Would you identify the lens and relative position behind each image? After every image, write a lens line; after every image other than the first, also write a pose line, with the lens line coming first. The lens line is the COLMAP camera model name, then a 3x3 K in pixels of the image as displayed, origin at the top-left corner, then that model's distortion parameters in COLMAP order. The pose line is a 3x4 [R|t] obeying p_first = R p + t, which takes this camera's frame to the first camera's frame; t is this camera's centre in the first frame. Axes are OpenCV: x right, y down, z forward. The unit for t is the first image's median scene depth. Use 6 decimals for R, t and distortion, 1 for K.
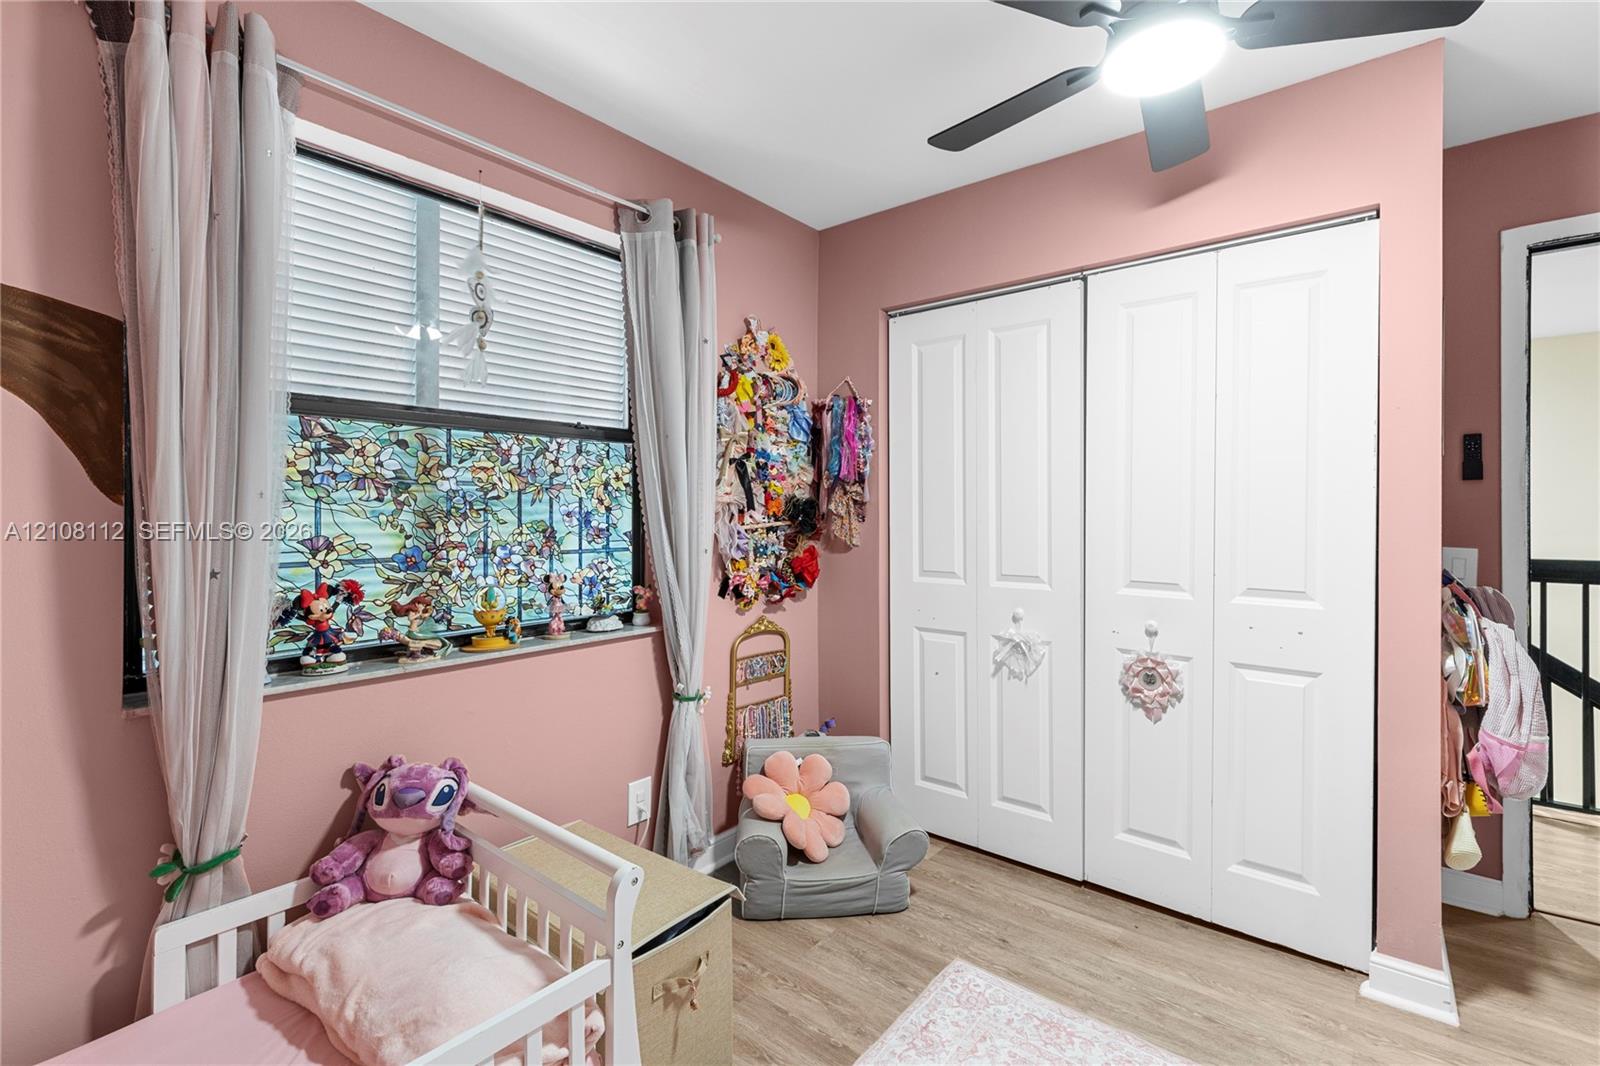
lens RADIAL K [[718.8, 0, 811.4], [0, 718.8, 517.7], [0, 0, 1]] dist [0.003220, 0.000829]
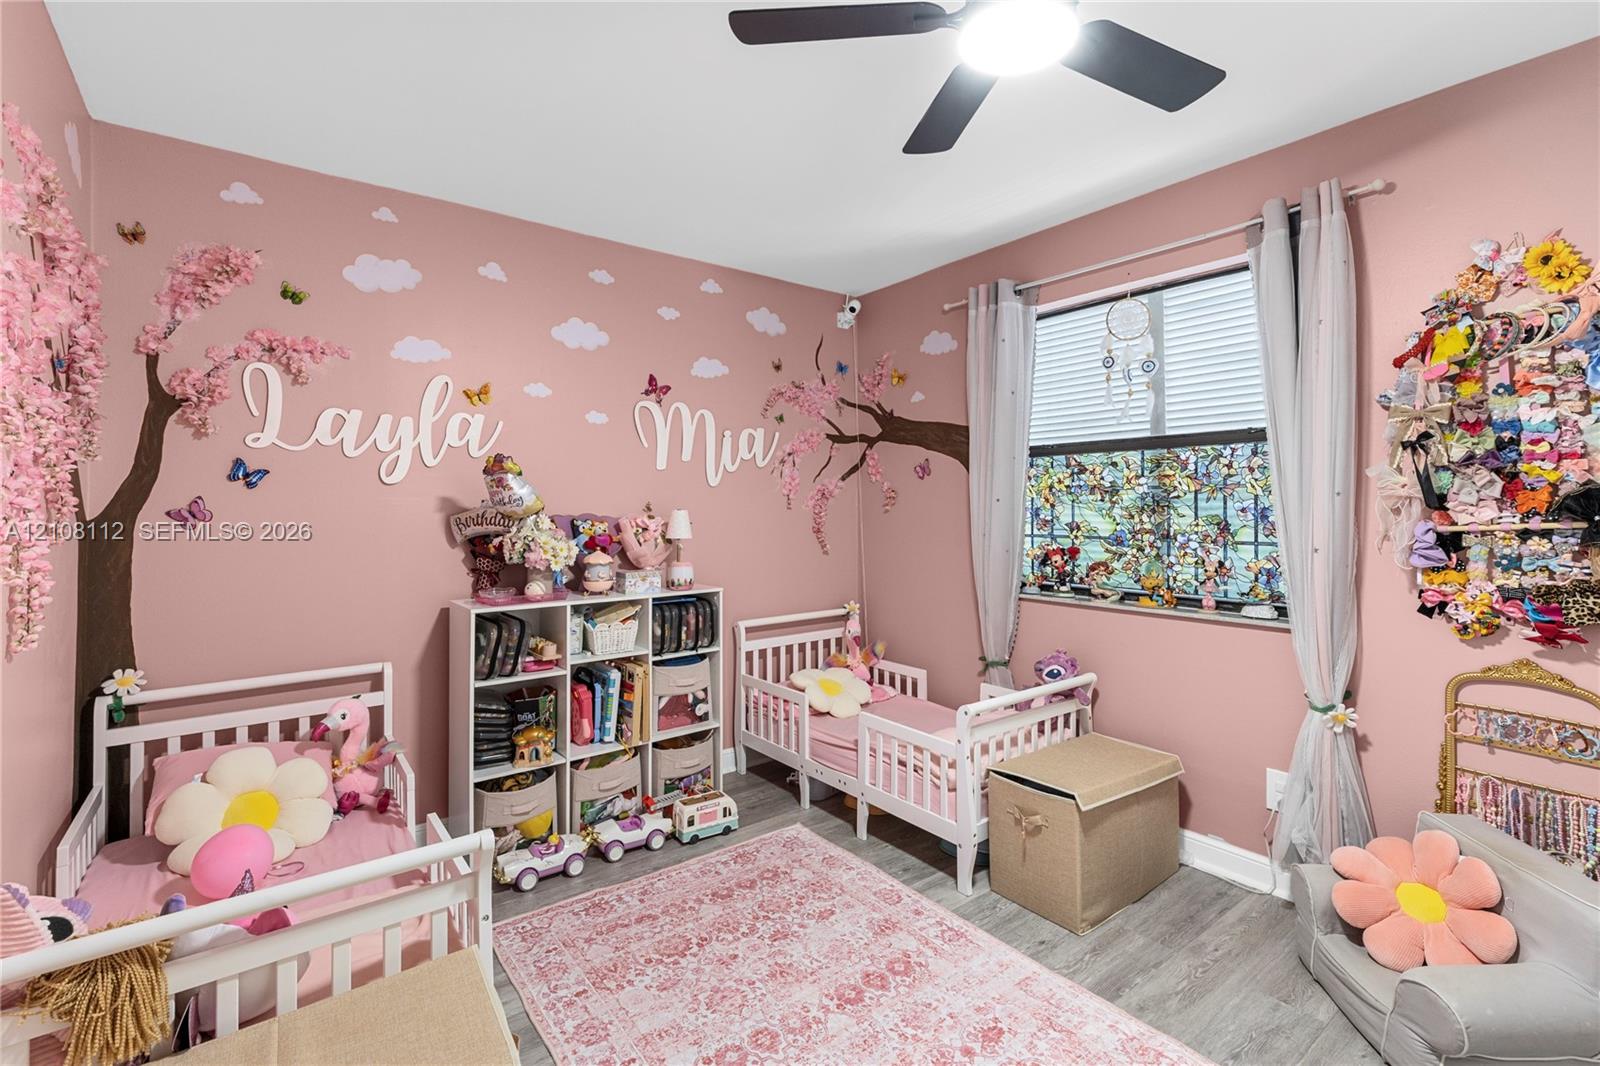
lens RADIAL K [[718.8, 0, 811.4], [0, 718.8, 517.7], [0, 0, 1]] dist [0.003220, 0.000829]
pose [[-0.234038, 0.014952, -0.972112, 1.002641], [-0.005506, 0.999845, 0.016704, -0.008367], [0.972212, 0.009262, -0.233920, 0.654856]]
